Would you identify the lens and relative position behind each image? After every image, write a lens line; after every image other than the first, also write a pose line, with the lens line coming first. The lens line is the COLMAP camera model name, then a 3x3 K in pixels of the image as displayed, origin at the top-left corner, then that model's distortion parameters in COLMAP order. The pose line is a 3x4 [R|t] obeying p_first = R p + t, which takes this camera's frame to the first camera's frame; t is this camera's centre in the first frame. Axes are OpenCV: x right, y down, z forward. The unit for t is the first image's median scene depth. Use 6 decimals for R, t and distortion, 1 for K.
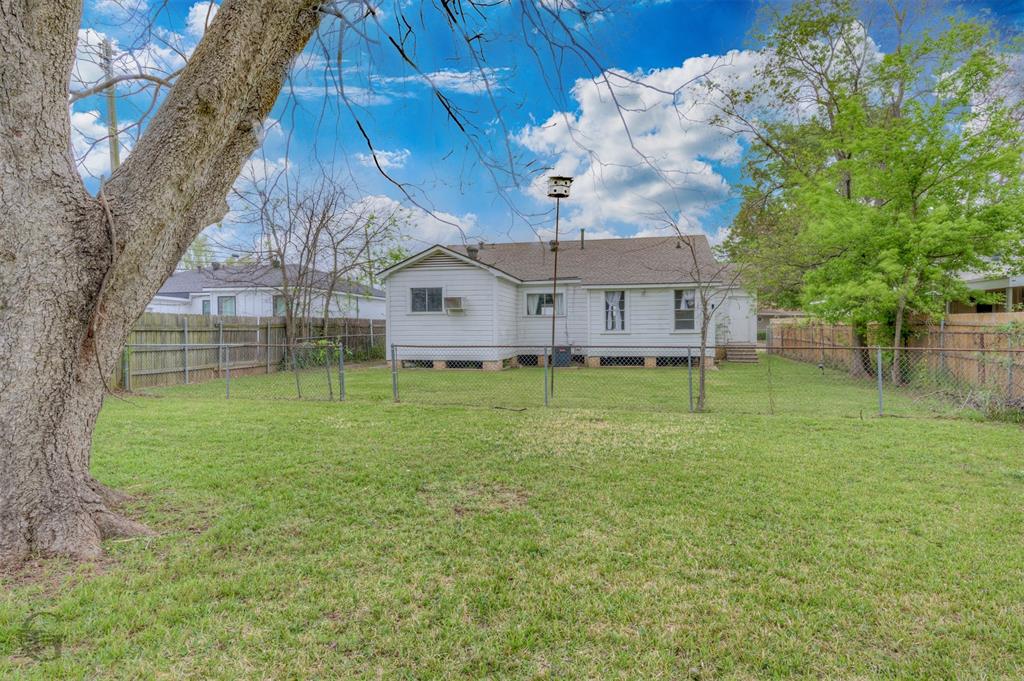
lens RADIAL K [[546.1, 0, 513.8], [0, 546.1, 340.4], [0, 0, 1]] dist [0.005751, 0.000211]
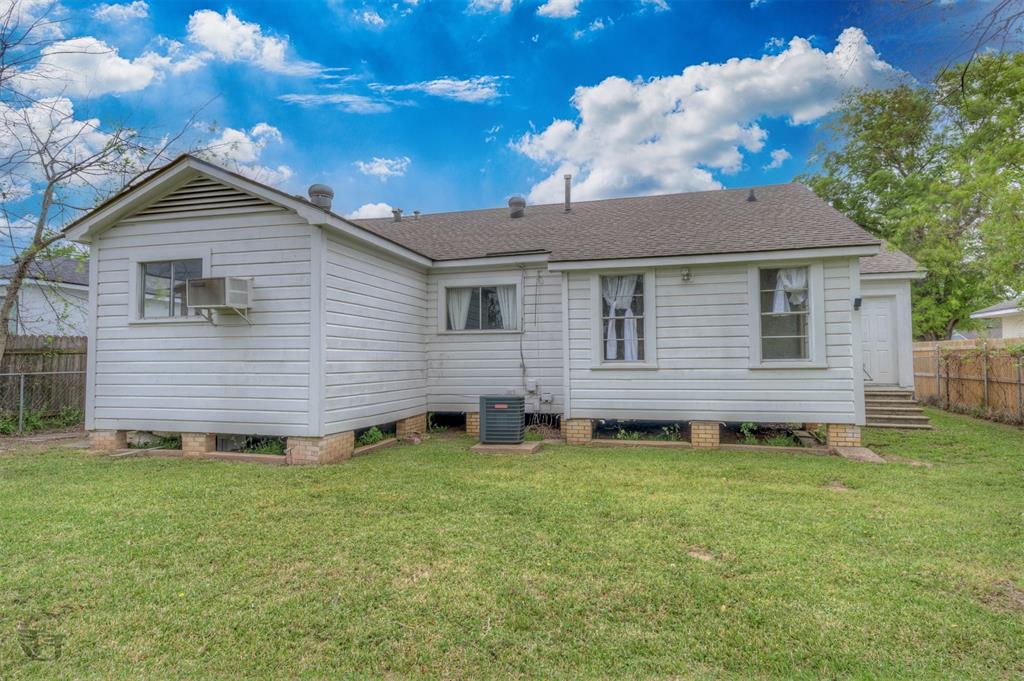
lens RADIAL K [[546.1, 0, 509.1], [0, 546.1, 338.9], [0, 0, 1]] dist [0.005751, 0.000211]
pose [[0.998534, -0.001185, -0.054119, 0.115349], [-0.001975, 0.998298, -0.058286, -0.010285], [0.054096, 0.058308, 0.996832, 0.542751]]
